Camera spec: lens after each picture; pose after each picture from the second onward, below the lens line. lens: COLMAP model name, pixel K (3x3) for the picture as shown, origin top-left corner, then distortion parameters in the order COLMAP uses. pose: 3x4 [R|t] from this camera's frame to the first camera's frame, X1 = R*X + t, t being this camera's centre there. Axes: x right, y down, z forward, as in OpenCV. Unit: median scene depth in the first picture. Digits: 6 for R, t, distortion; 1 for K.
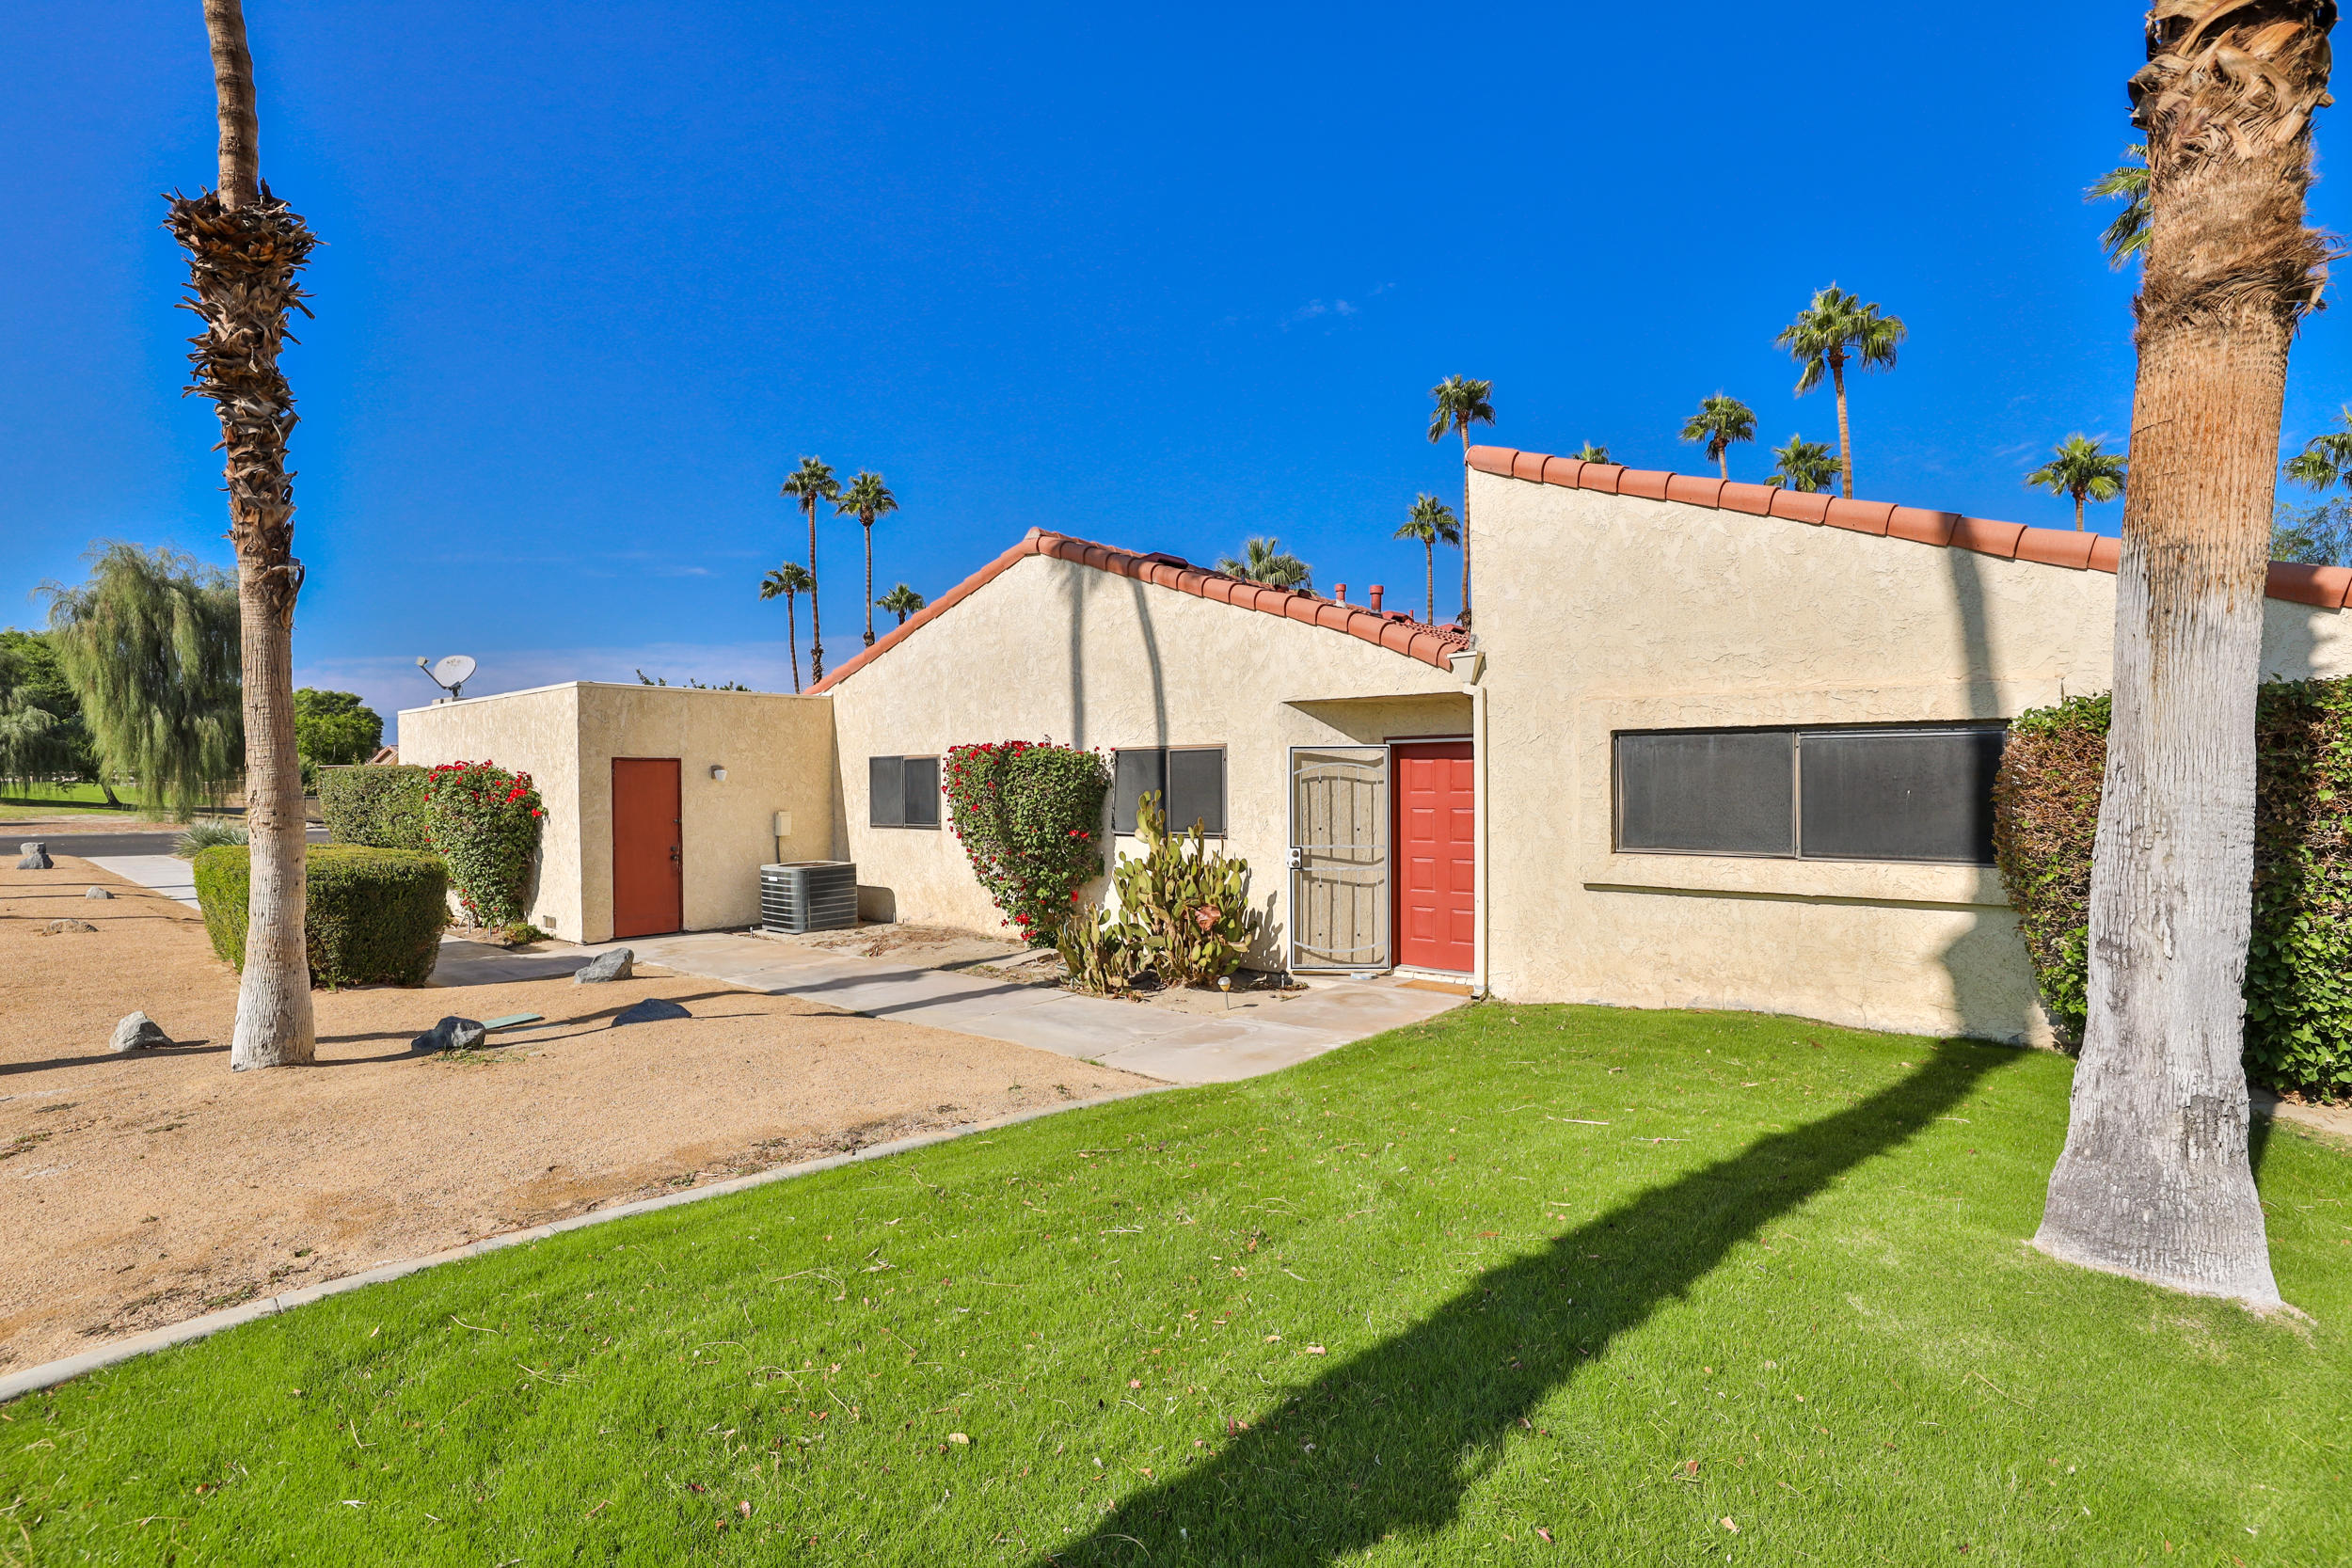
lens RADIAL K [[1072.1, 0, 1172.6], [0, 1072.1, 790.9], [0, 0, 1]] dist [-0.057392, 0.023639]
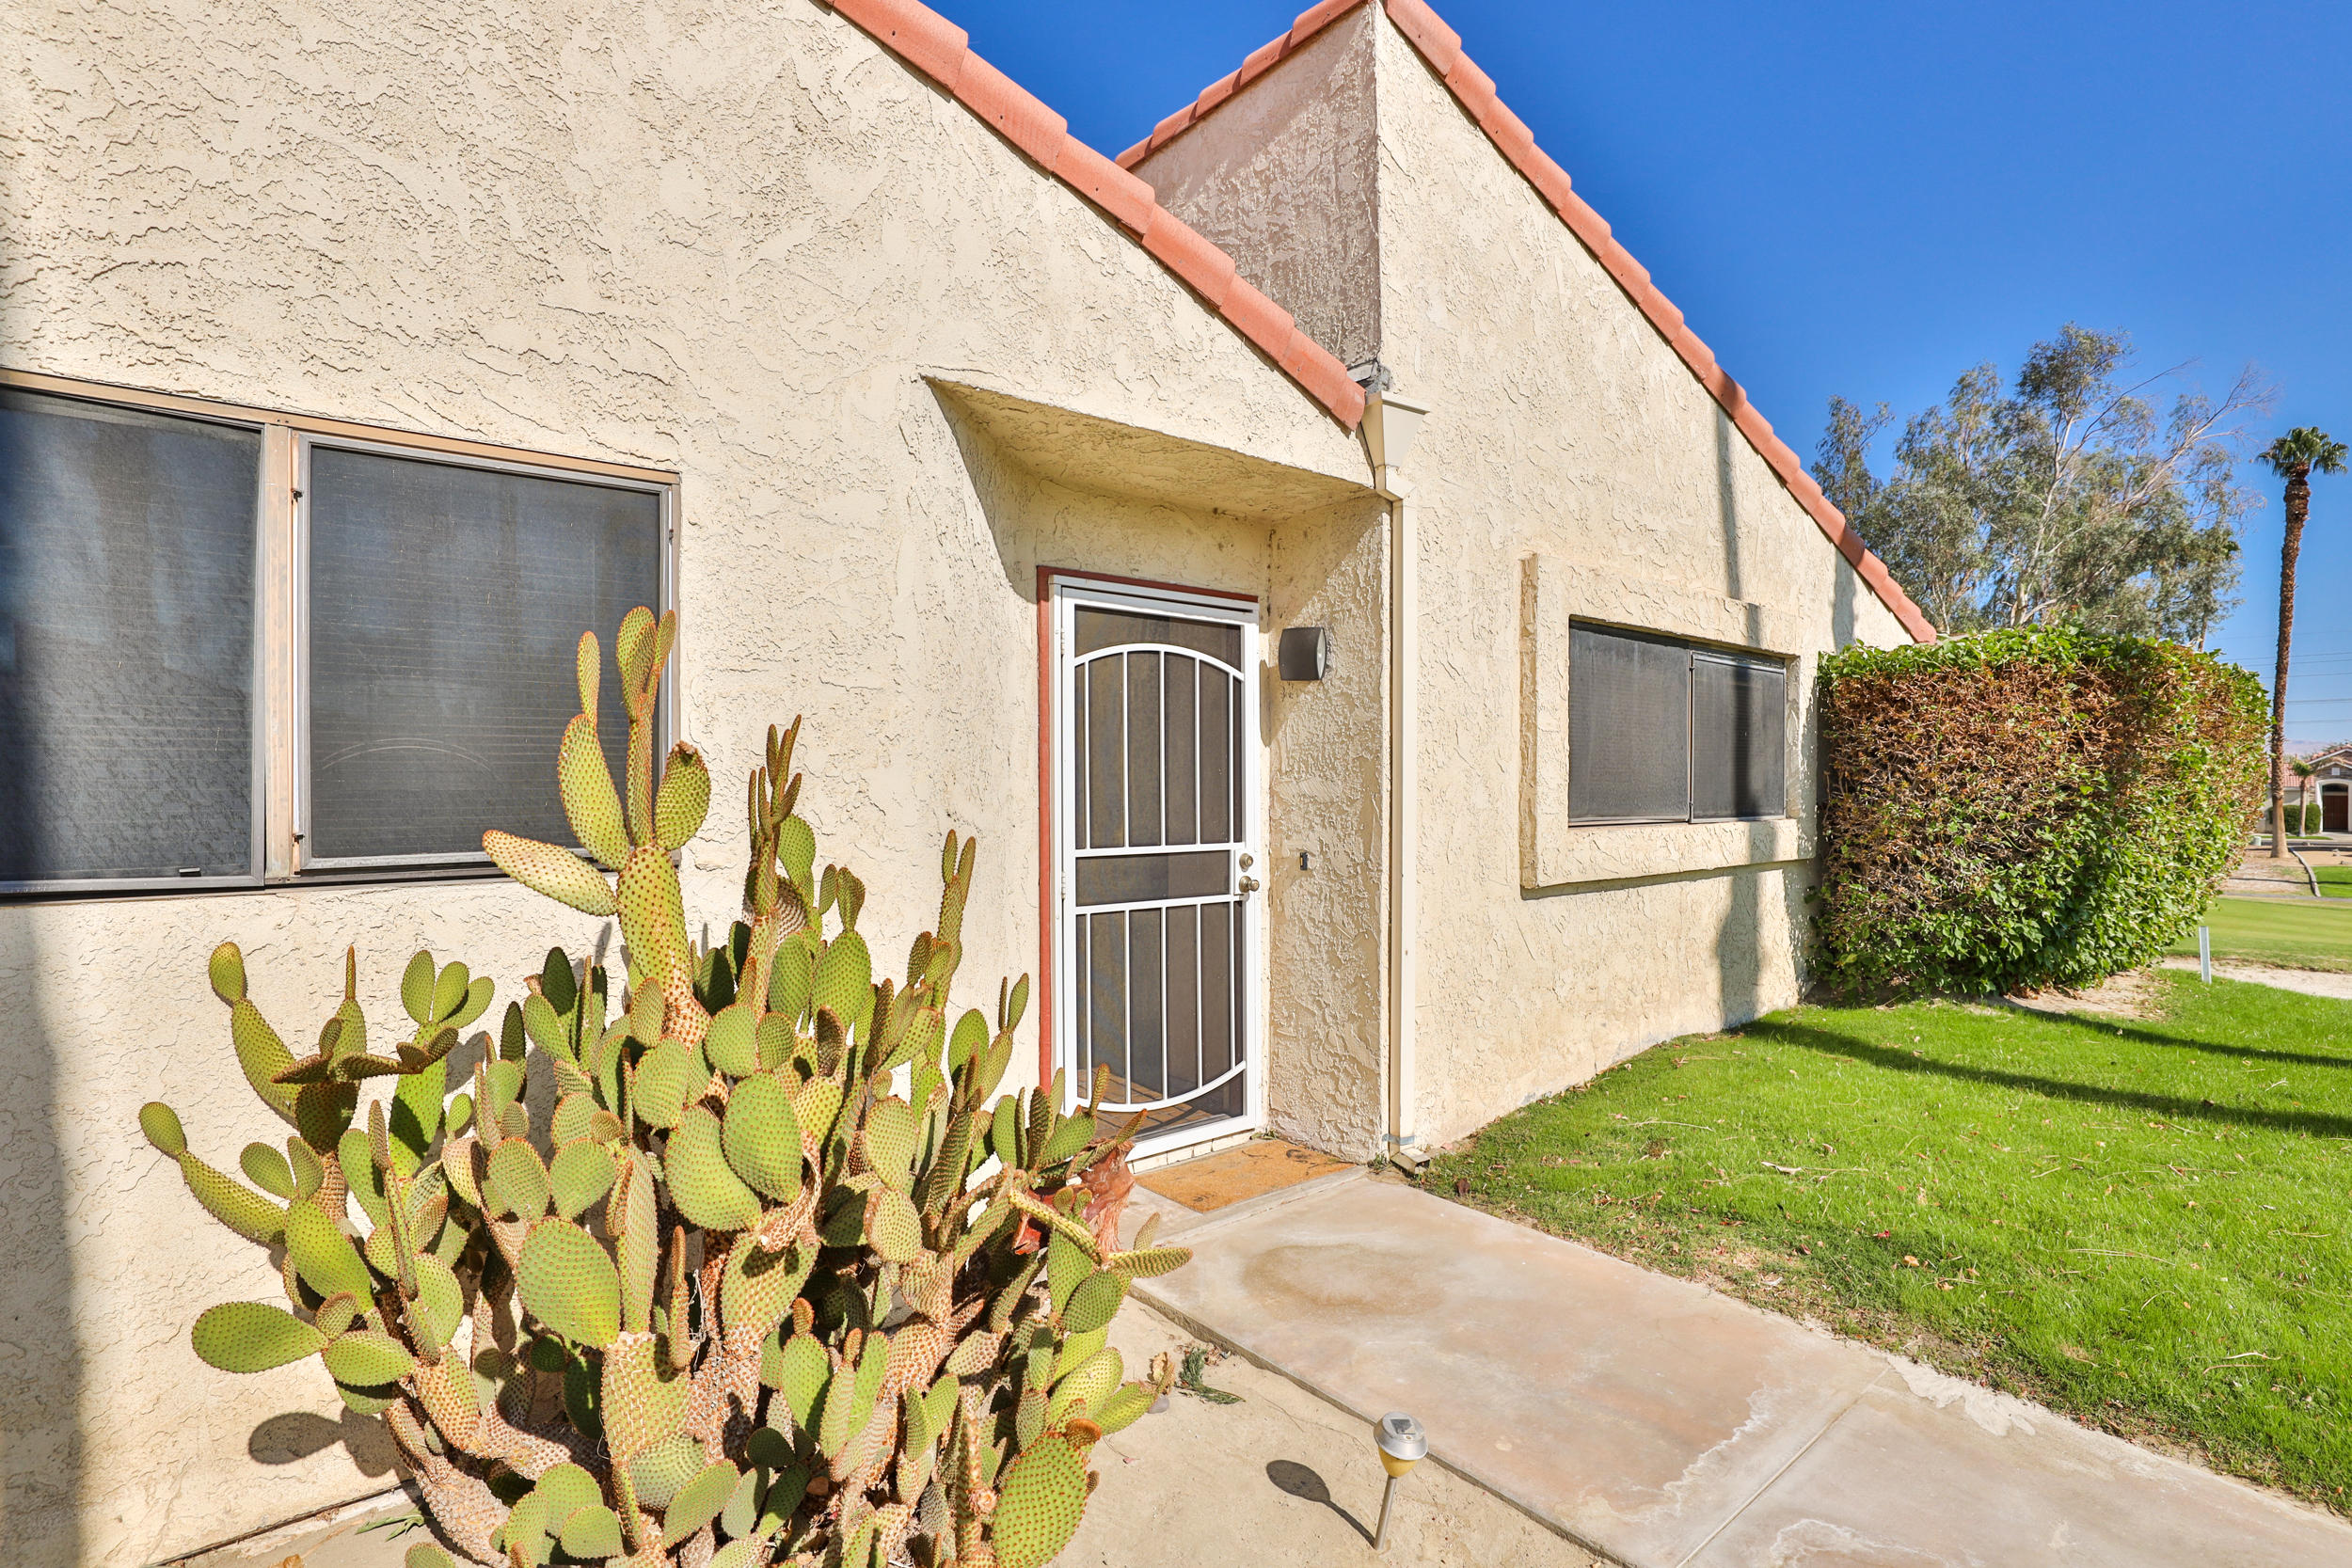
lens RADIAL K [[1146.6, 0, 1176.0], [0, 1146.6, 784.0], [0, 0, 1]] dist [-0.055242, 0.025820]
pose [[0.196636, 0.004839, 0.980465, -0.216090], [0.005007, 0.999970, -0.005939, 0.034732], [-0.980464, 0.006077, 0.196606, 1.017137]]
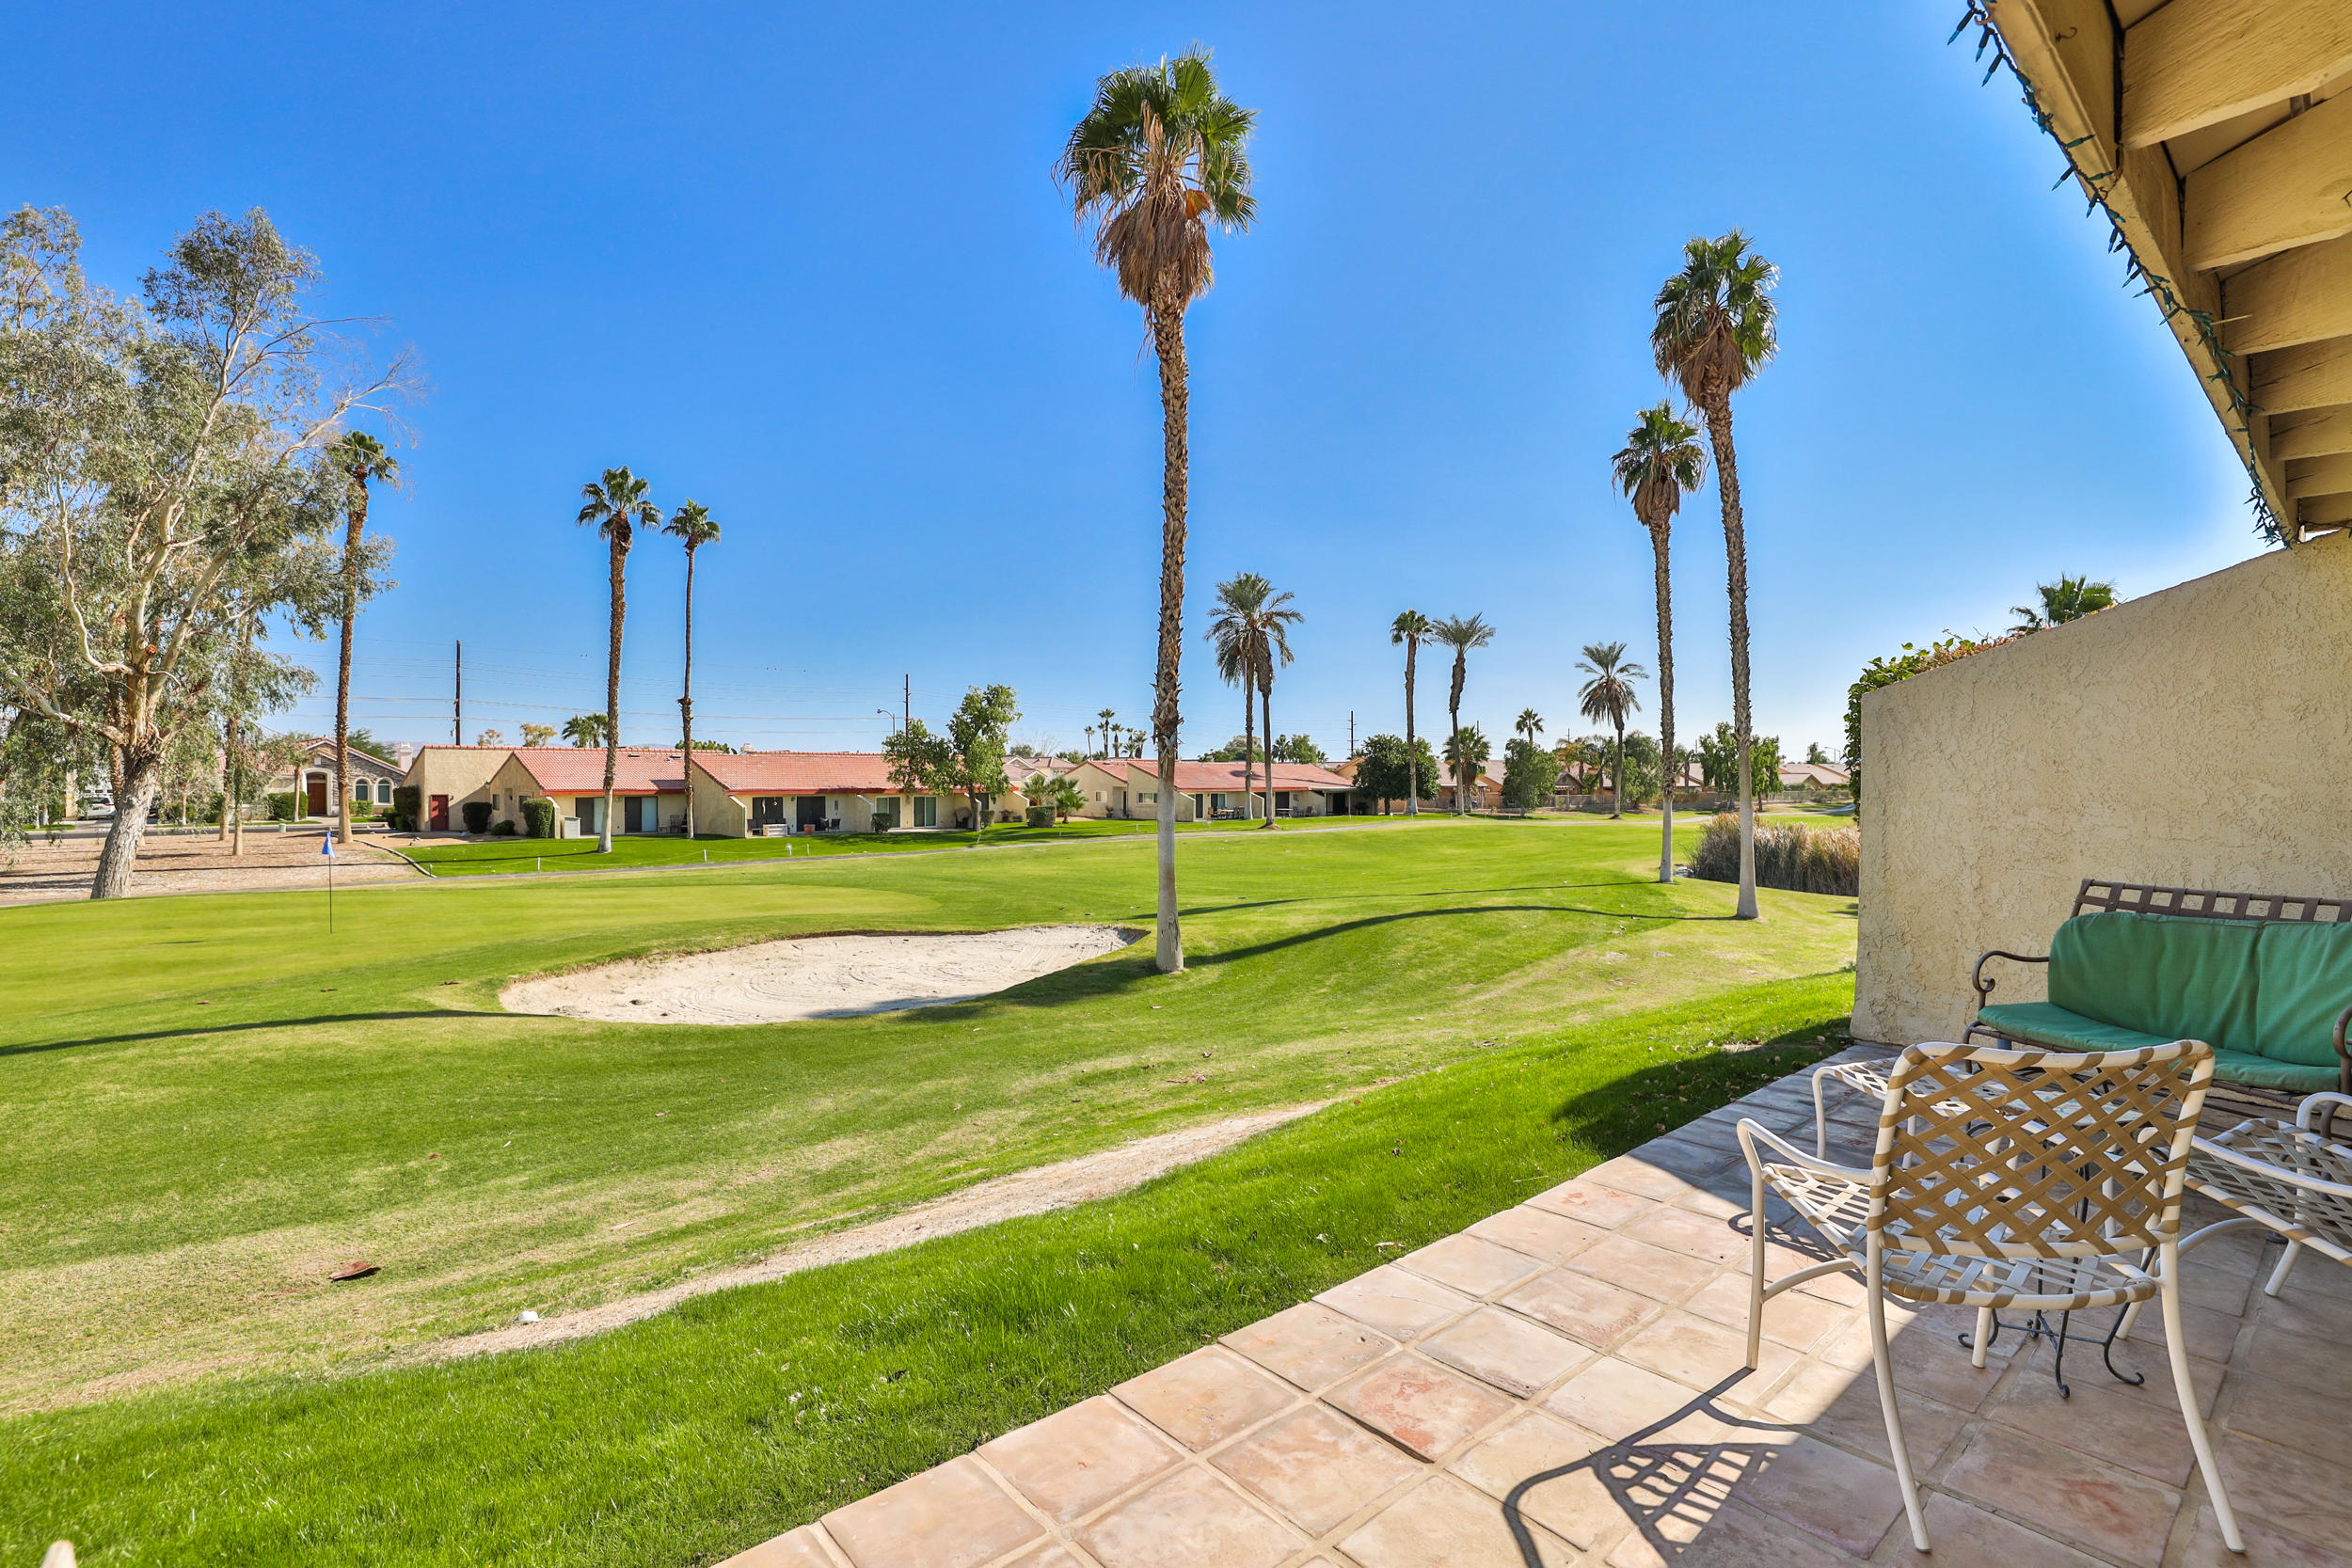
lens RADIAL K [[1072.1, 0, 1172.6], [0, 1072.1, 790.9], [0, 0, 1]] dist [-0.057392, 0.023639]
pose [[-0.980297, -0.001189, 0.197525, 1.274719], [0.002435, 0.999833, 0.018104, 0.045321], [-0.197513, 0.018228, -0.980131, 1.162693]]
